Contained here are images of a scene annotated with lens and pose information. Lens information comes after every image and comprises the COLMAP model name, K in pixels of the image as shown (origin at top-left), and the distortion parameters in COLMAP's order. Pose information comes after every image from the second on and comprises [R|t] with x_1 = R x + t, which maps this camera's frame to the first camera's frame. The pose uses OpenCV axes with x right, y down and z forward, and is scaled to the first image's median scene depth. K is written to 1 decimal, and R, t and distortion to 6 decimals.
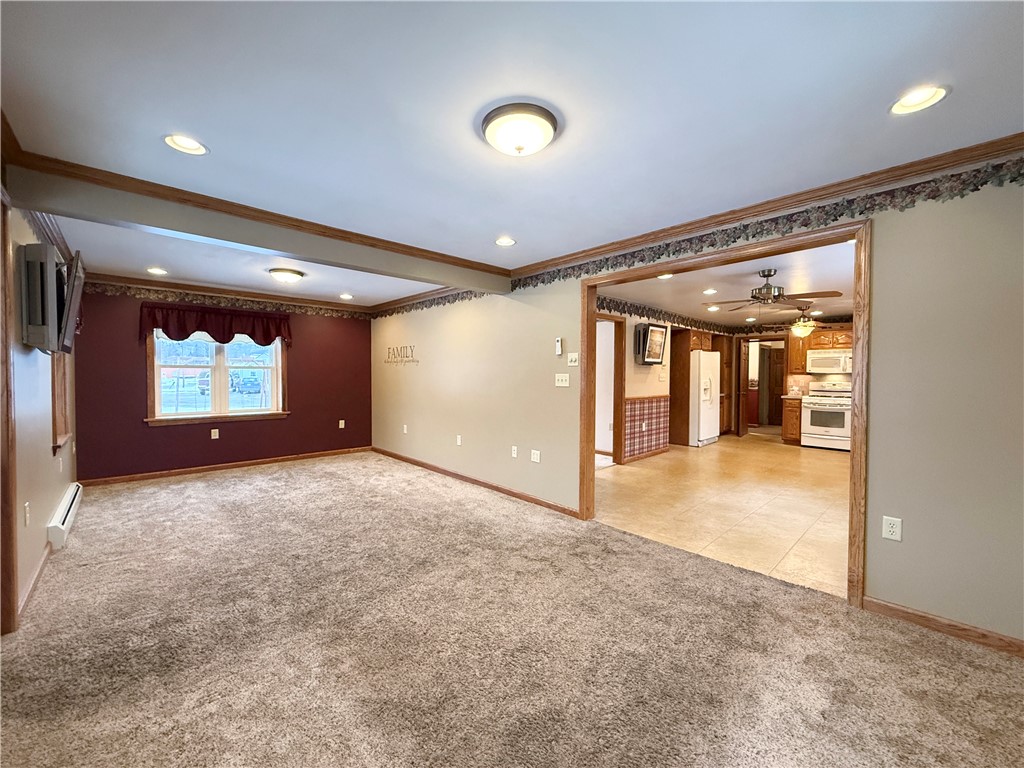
lens RADIAL K [[412.0, 0, 514.8], [0, 412.0, 384.8], [0, 0, 1]] dist [-0.001163, -0.000195]
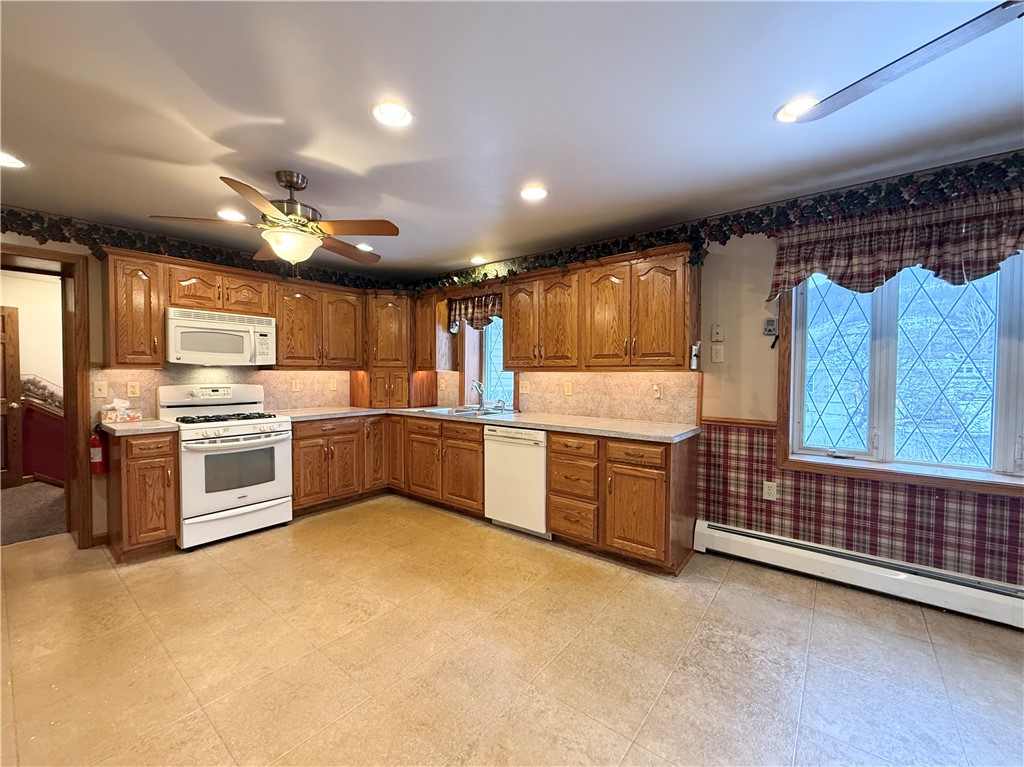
lens RADIAL K [[412.0, 0, 511.1], [0, 412.0, 382.8], [0, 0, 1]] dist [-0.001163, -0.000195]
pose [[-0.119064, -0.032415, 0.992357, 0.288807], [0.026215, 0.999016, 0.035777, -0.017338], [-0.992540, 0.030275, -0.118097, 0.763592]]
